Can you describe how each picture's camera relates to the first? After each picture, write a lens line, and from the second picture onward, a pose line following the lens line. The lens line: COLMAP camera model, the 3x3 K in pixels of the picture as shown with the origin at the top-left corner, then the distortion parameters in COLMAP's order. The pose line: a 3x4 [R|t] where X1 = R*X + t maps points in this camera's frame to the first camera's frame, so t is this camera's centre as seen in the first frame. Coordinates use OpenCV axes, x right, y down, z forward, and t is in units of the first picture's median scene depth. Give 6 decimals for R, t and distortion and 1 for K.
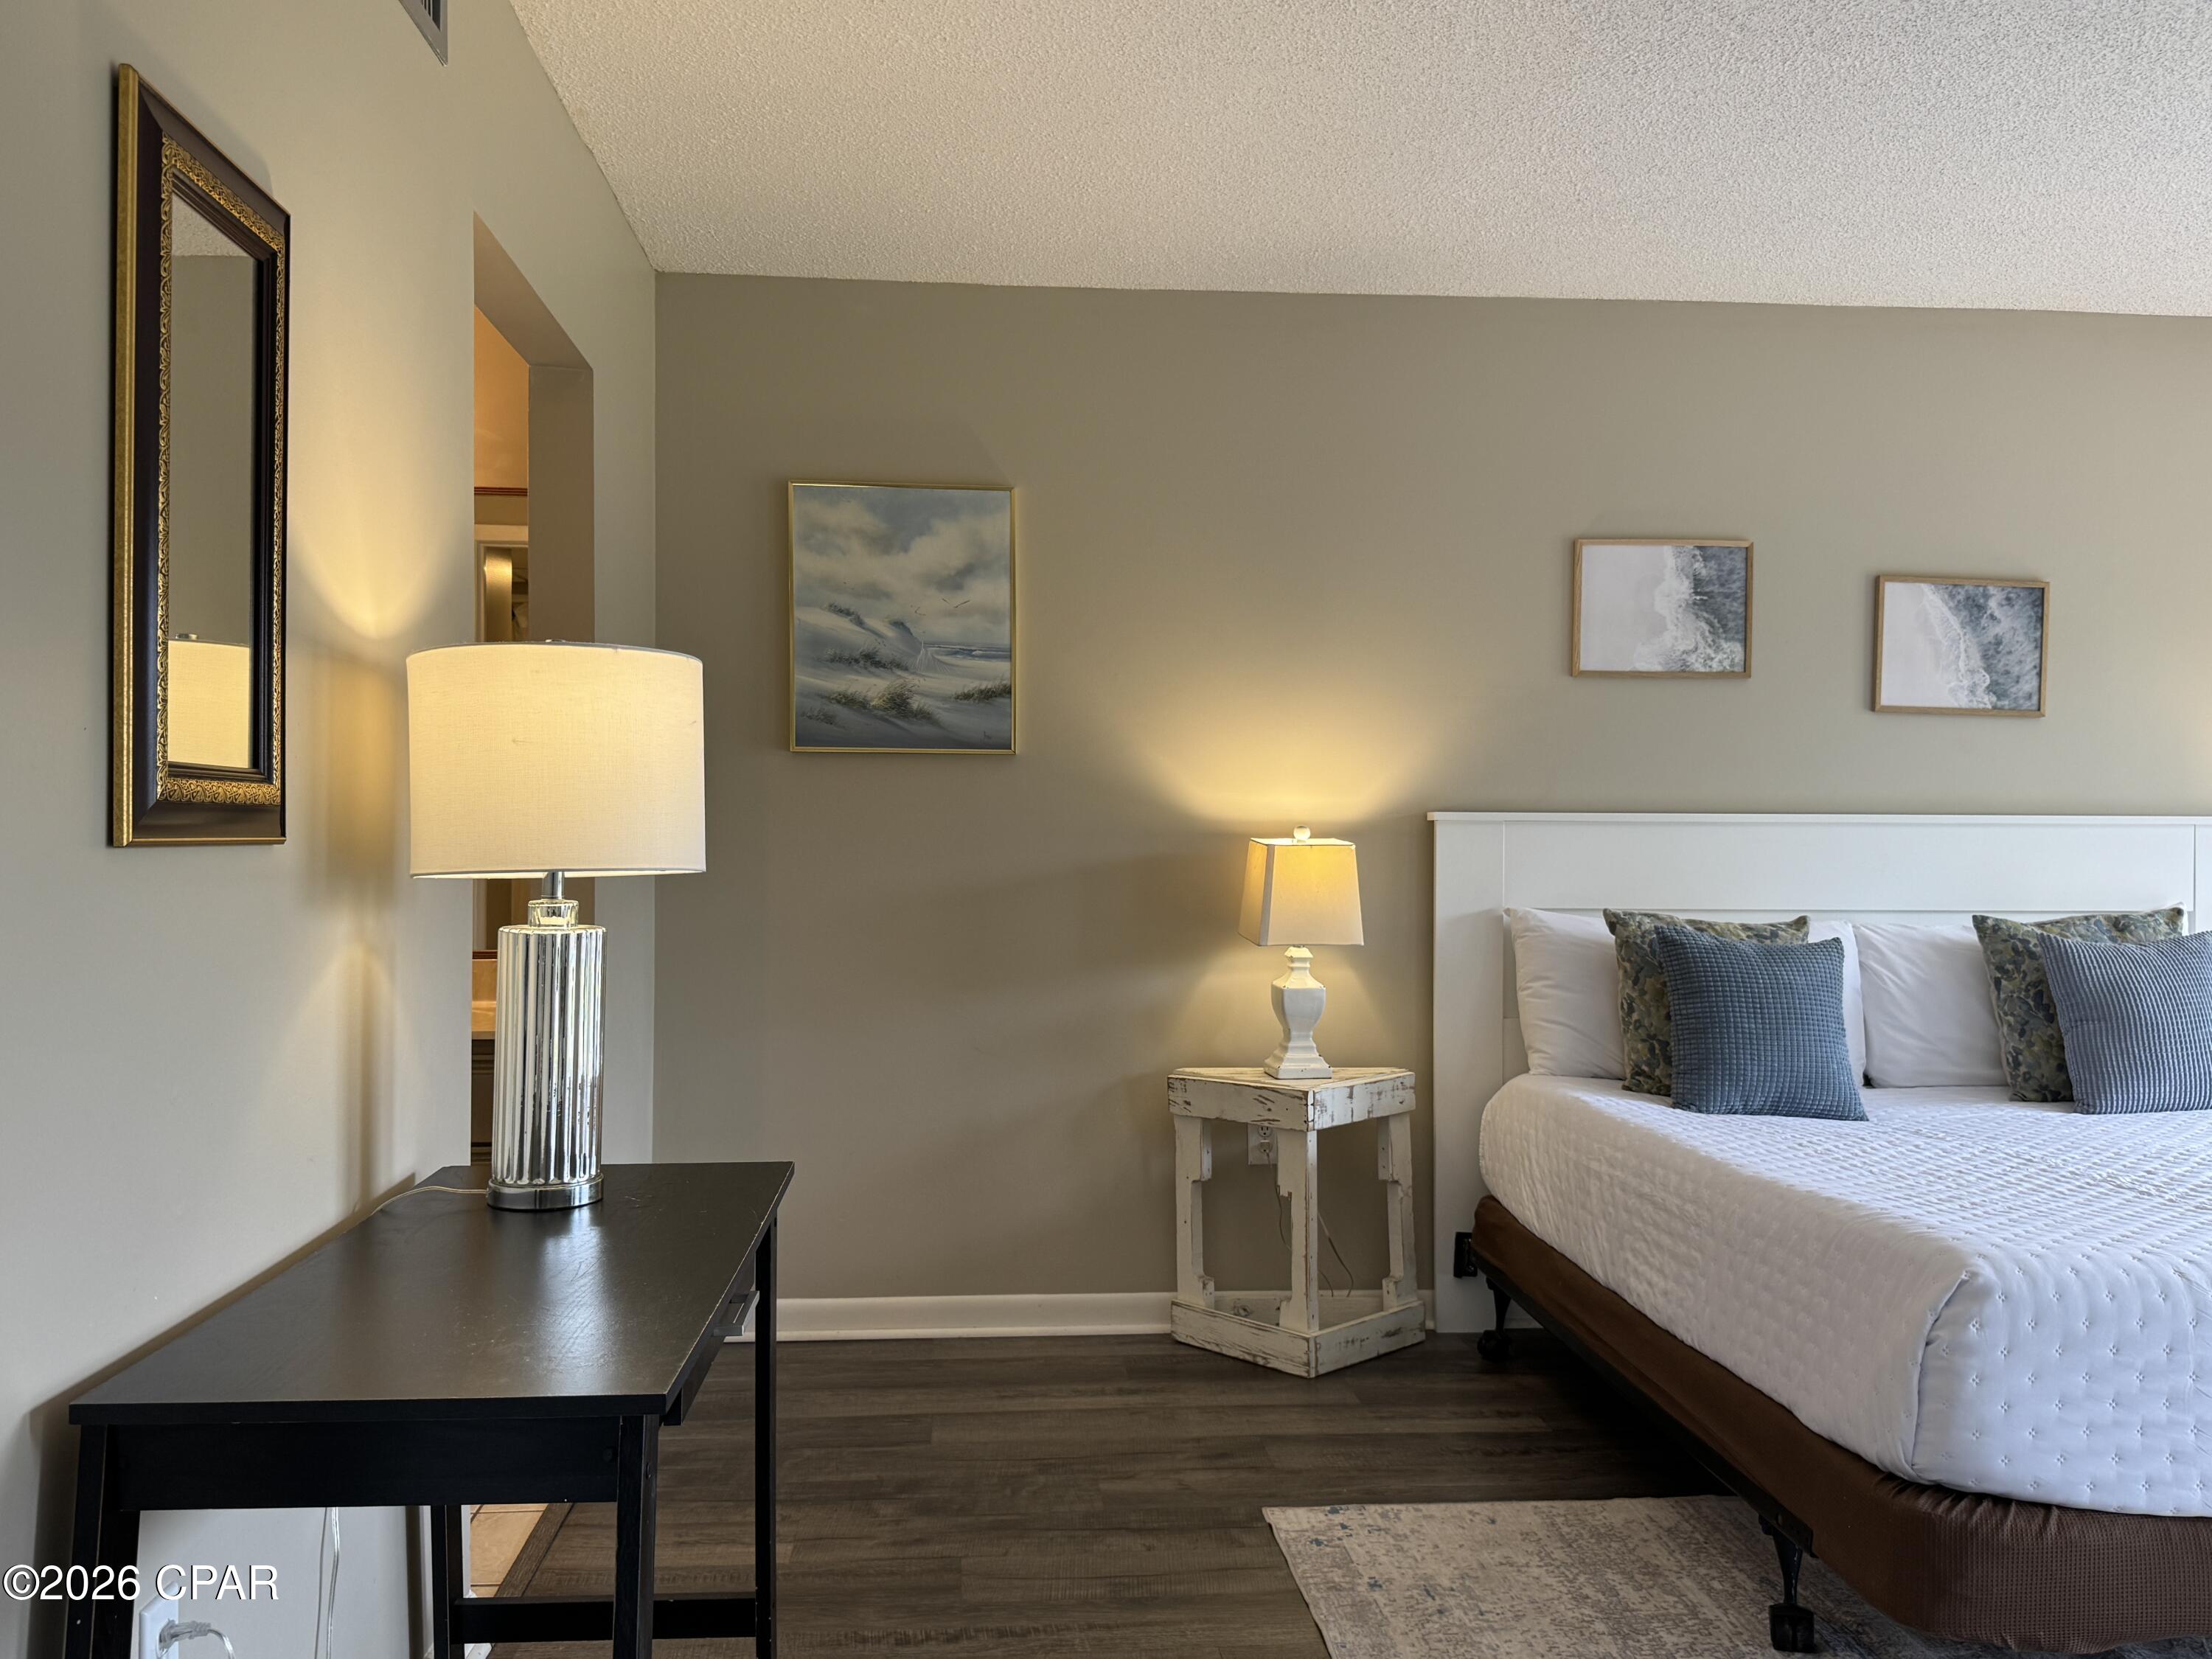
lens RADIAL K [[1771.5, 0, 1106.0], [0, 1771.5, 829.5], [0, 0, 1]] dist [0.169753, -0.351298]
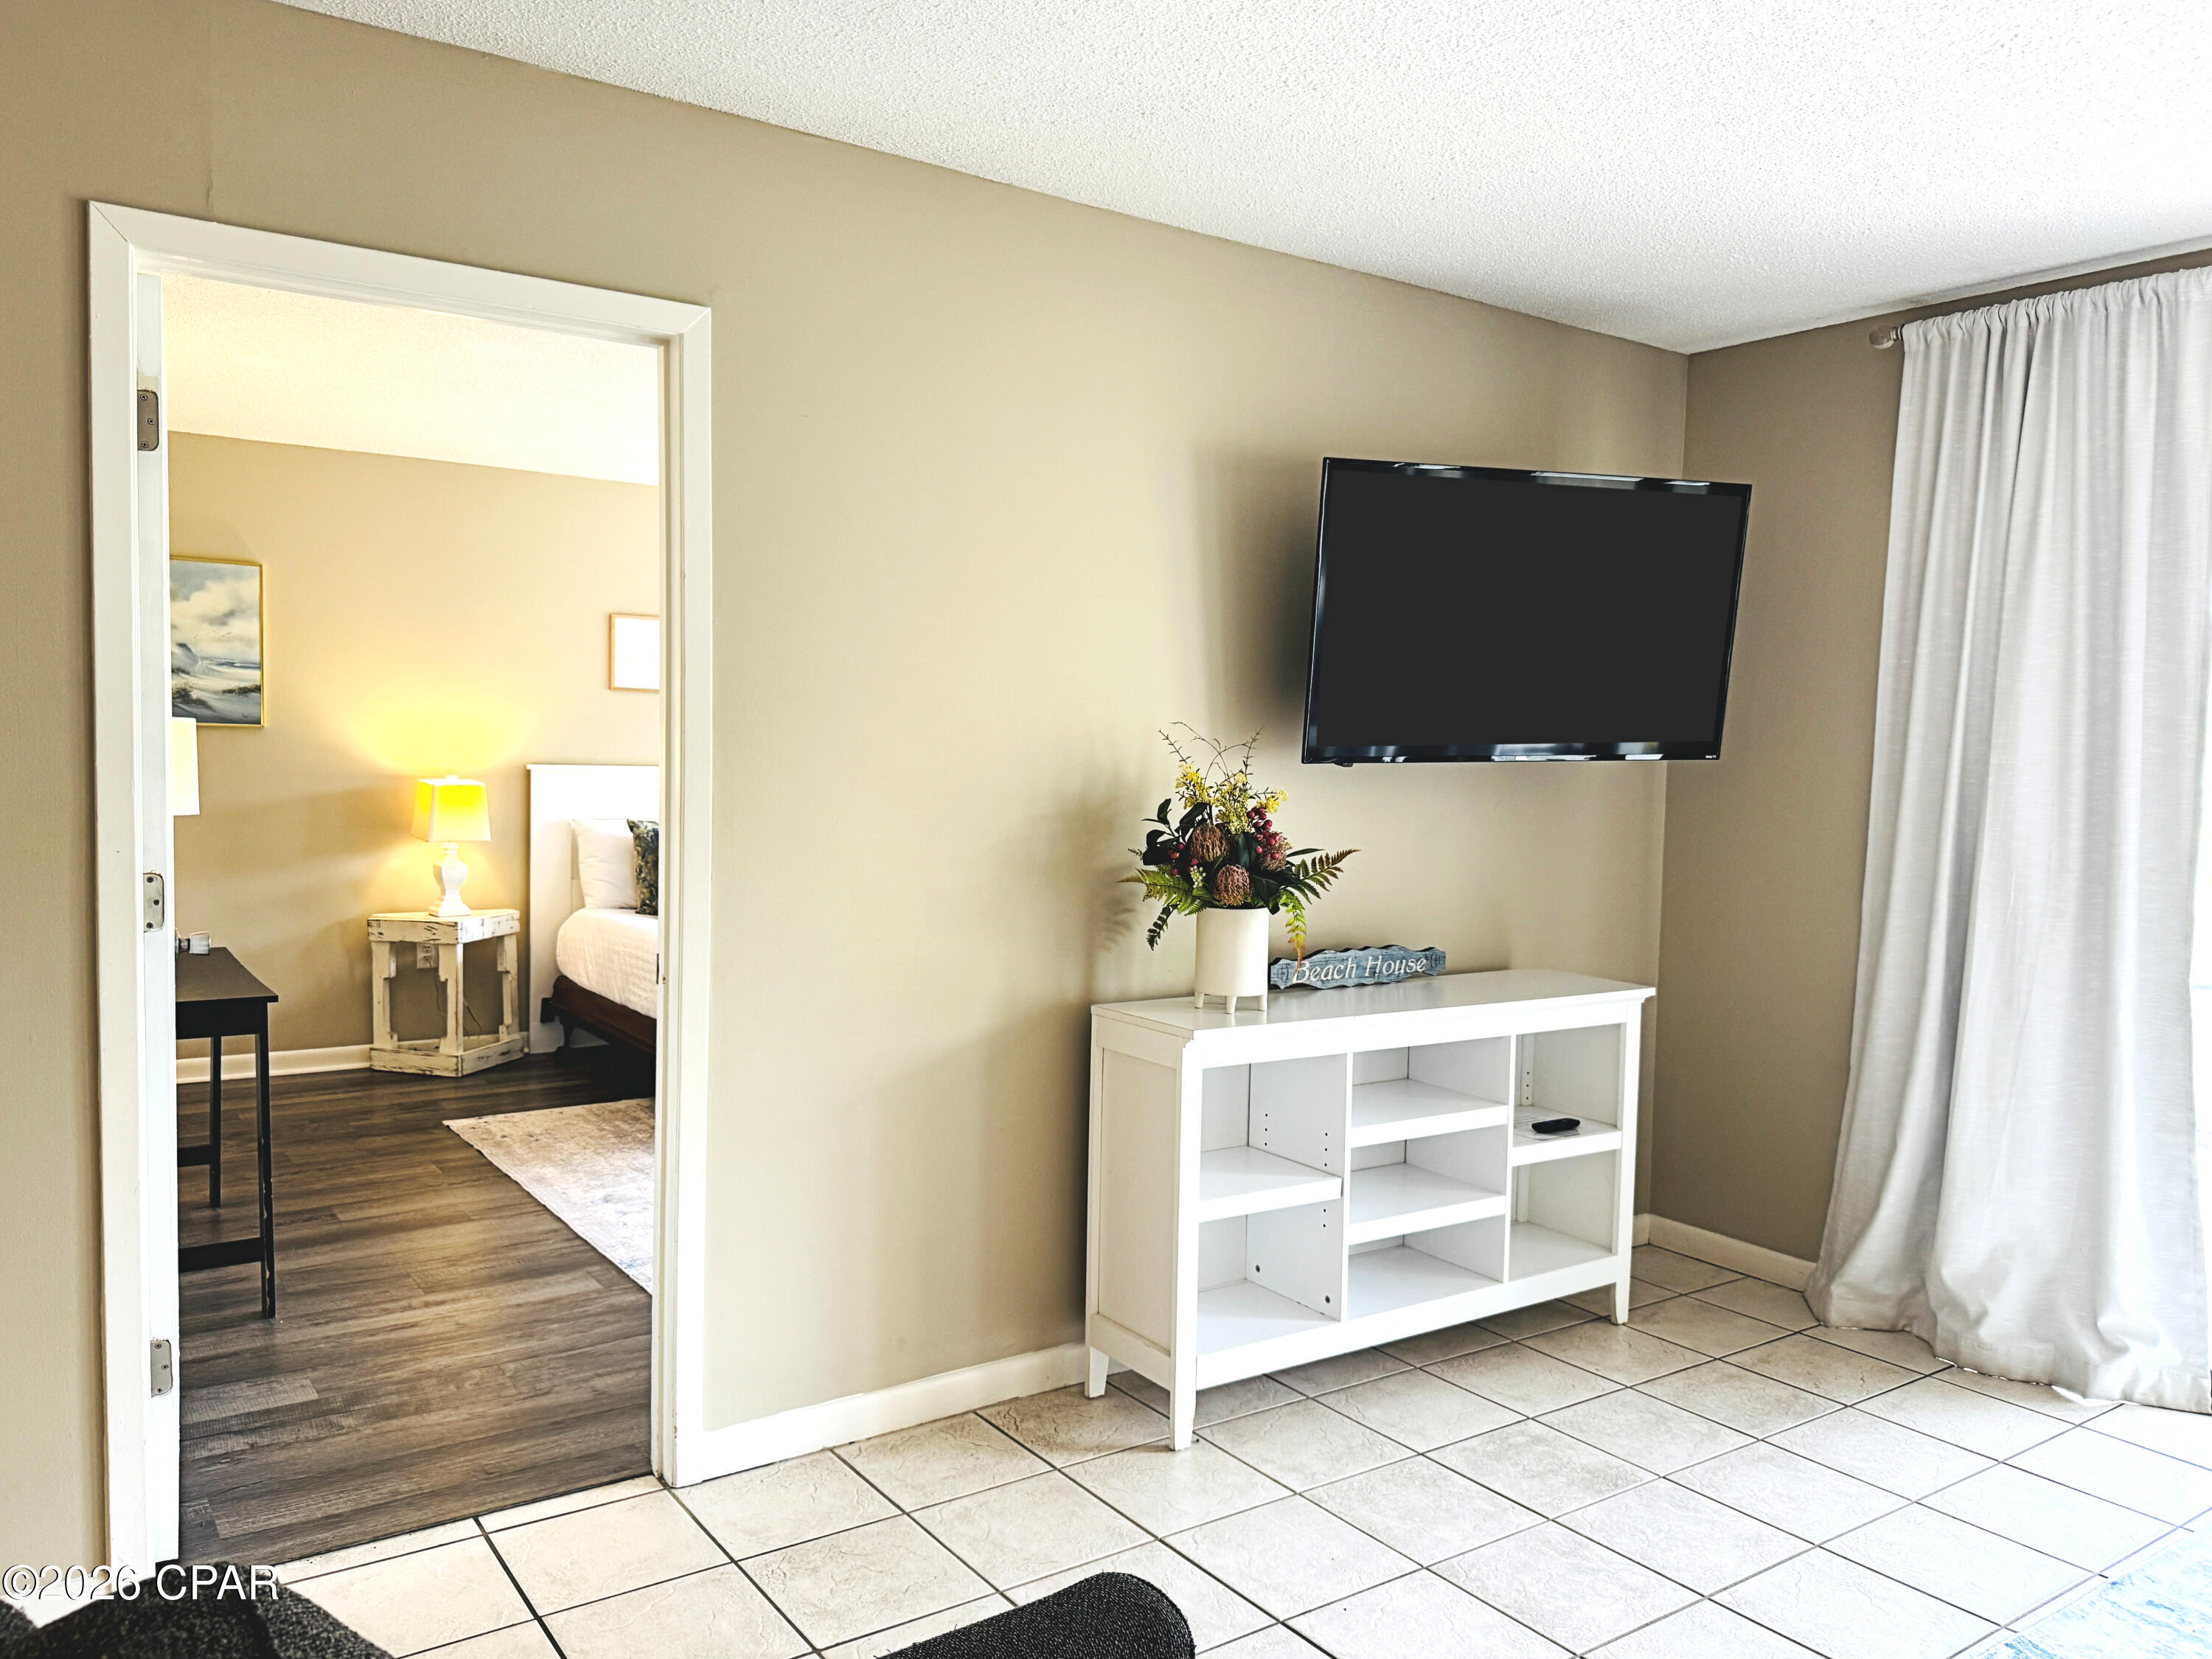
lens RADIAL K [[1616.9, 0, 1106.0], [0, 1616.9, 829.5], [0, 0, 1]] dist [0.095229, -0.141874]
pose [[0.861223, -0.010110, 0.508127, -0.153621], [-0.022135, 0.998107, 0.057376, -0.052907], [-0.507745, -0.060661, 0.859369, -0.708759]]
